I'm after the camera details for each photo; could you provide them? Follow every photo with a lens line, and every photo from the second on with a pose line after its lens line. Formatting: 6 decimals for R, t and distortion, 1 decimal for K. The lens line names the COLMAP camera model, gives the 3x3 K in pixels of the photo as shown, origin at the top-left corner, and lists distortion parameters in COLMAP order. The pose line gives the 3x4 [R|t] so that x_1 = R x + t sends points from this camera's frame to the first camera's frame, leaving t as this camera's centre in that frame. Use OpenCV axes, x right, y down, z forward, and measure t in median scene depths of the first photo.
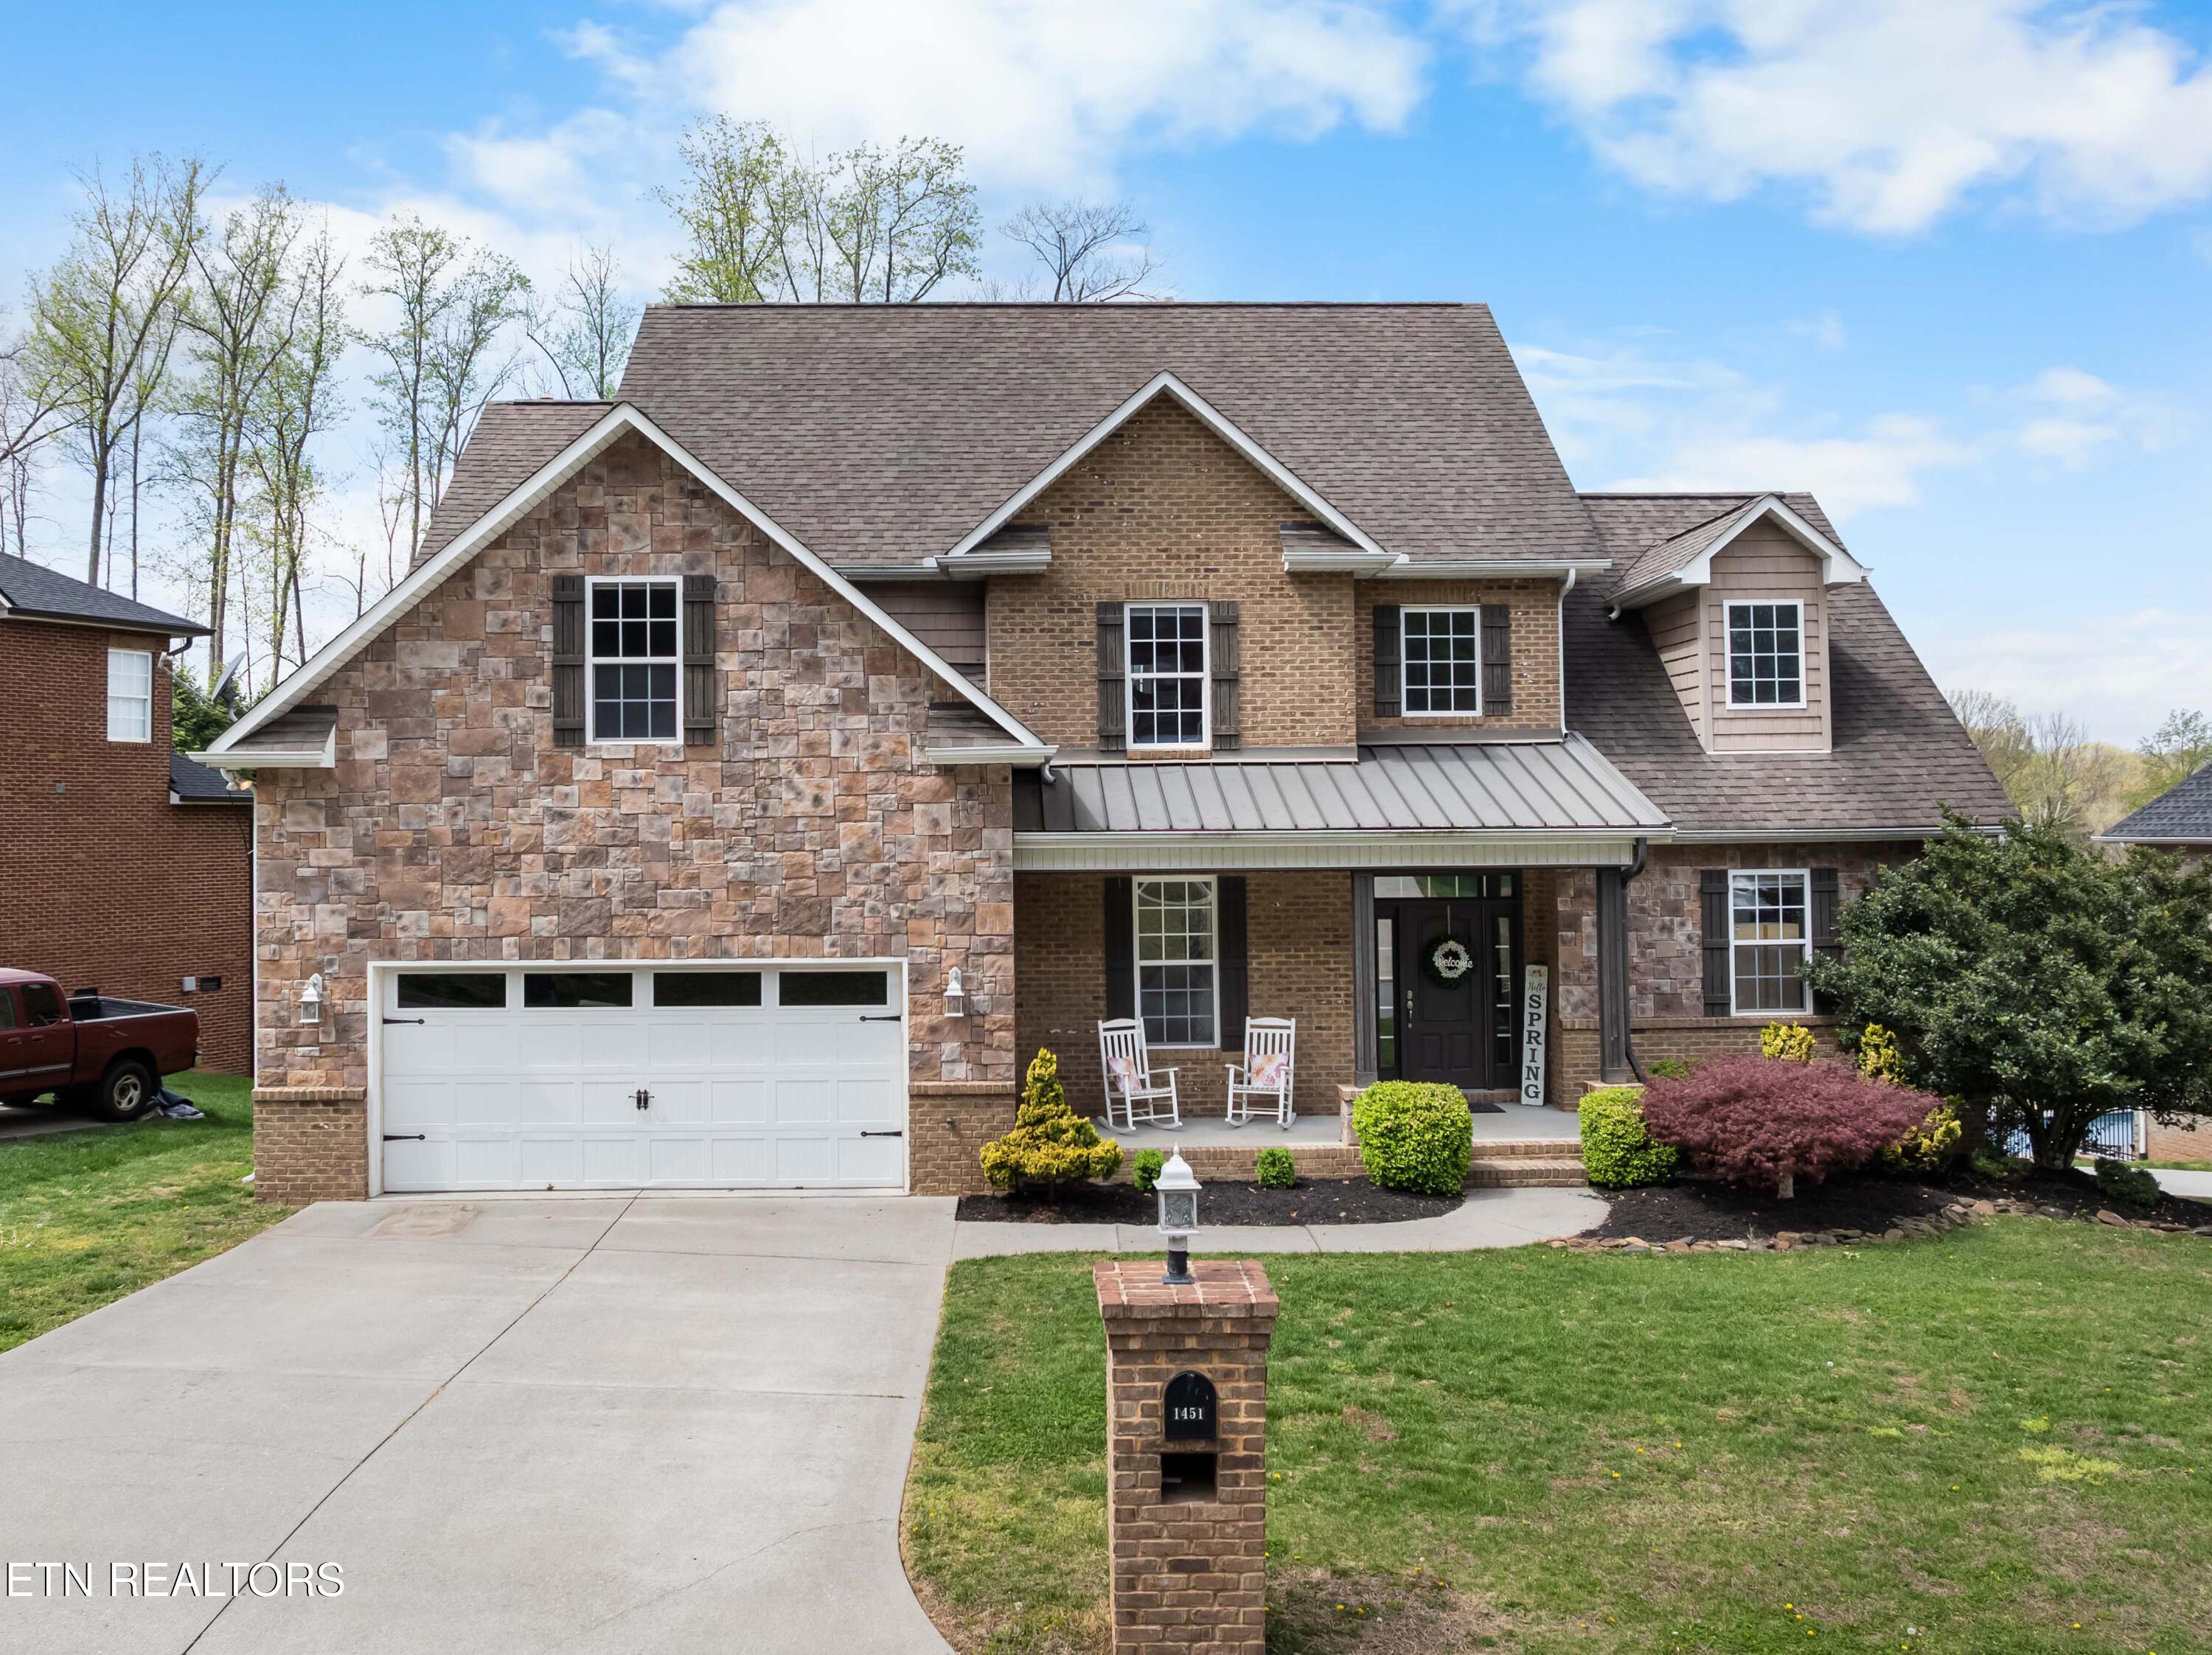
lens RADIAL K [[1934.9, 0, 1065.3], [0, 1934.9, 722.5], [0, 0, 1]] dist [-0.039123, -0.004270]
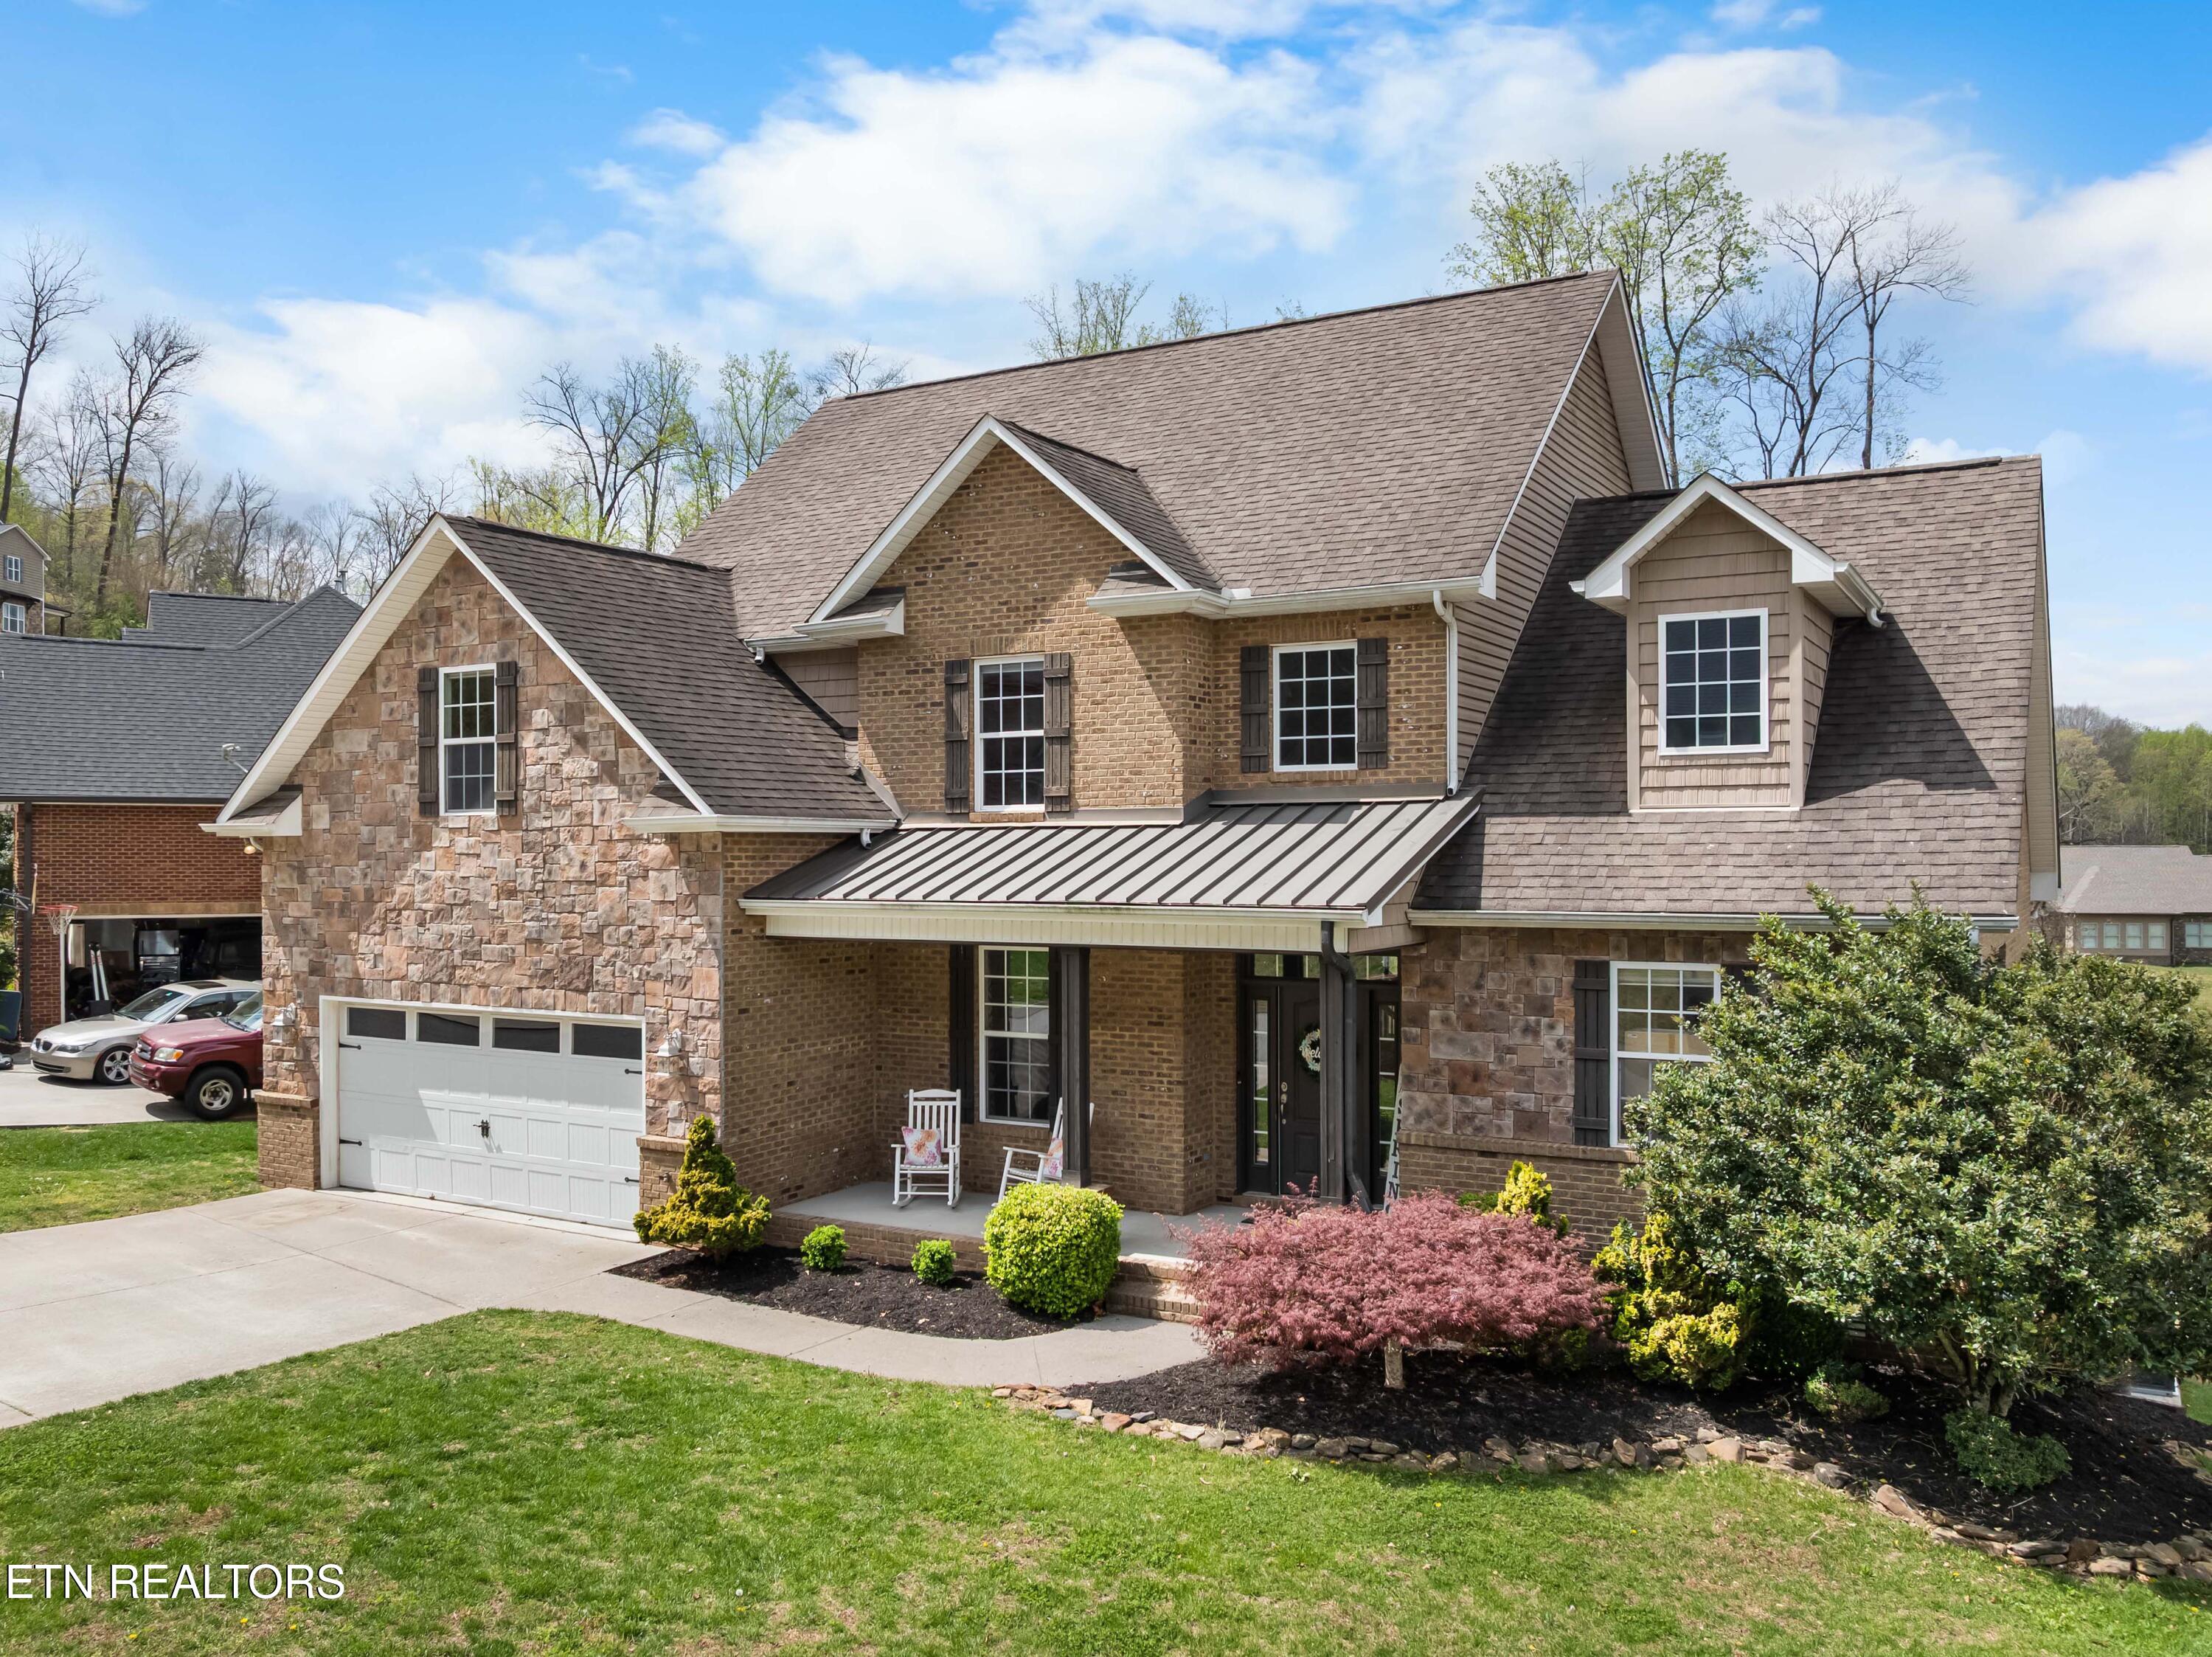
lens RADIAL K [[1798.1, 0, 1067.9], [0, 1798.1, 828.3], [0, 0, 1]] dist [-0.035589, -0.013975]
pose [[0.841159, -0.000634, -0.540788, 0.637392], [0.022564, 0.999170, 0.033925, -0.008675], [0.540318, -0.040739, 0.840474, 0.308027]]
